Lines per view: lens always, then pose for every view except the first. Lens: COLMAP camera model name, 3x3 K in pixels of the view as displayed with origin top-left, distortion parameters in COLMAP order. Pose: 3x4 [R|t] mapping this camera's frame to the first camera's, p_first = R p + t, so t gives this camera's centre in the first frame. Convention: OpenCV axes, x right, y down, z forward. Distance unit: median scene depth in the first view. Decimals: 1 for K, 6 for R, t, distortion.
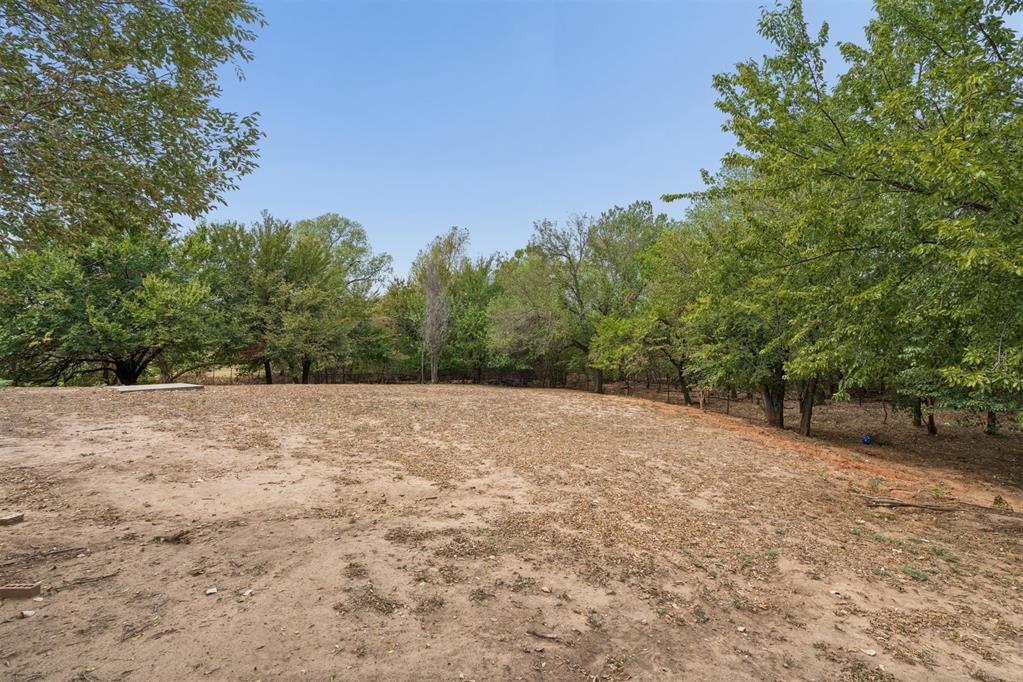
lens RADIAL K [[461.7, 0, 512.3], [0, 461.7, 342.3], [0, 0, 1]] dist [-0.027037, 0.012363]
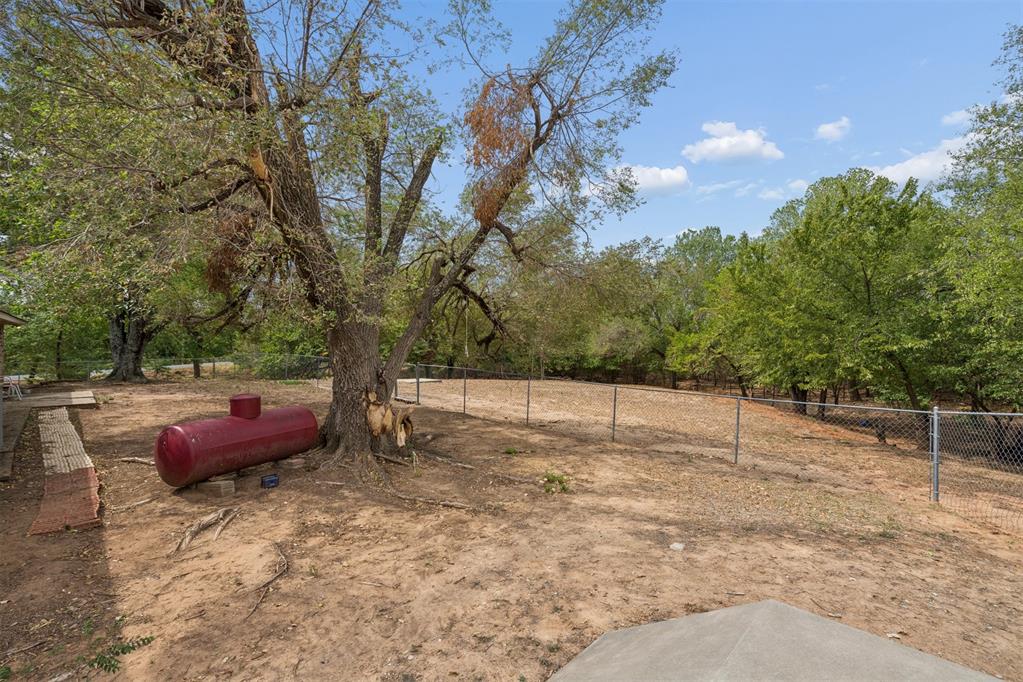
lens RADIAL K [[461.7, 0, 512.3], [0, 461.7, 342.3], [0, 0, 1]] dist [-0.027037, 0.012363]
pose [[0.988027, 0.001743, -0.154274, -0.062772], [-0.000090, 0.999943, 0.010722, -0.036146], [0.154284, -0.010580, 0.987970, -0.363378]]
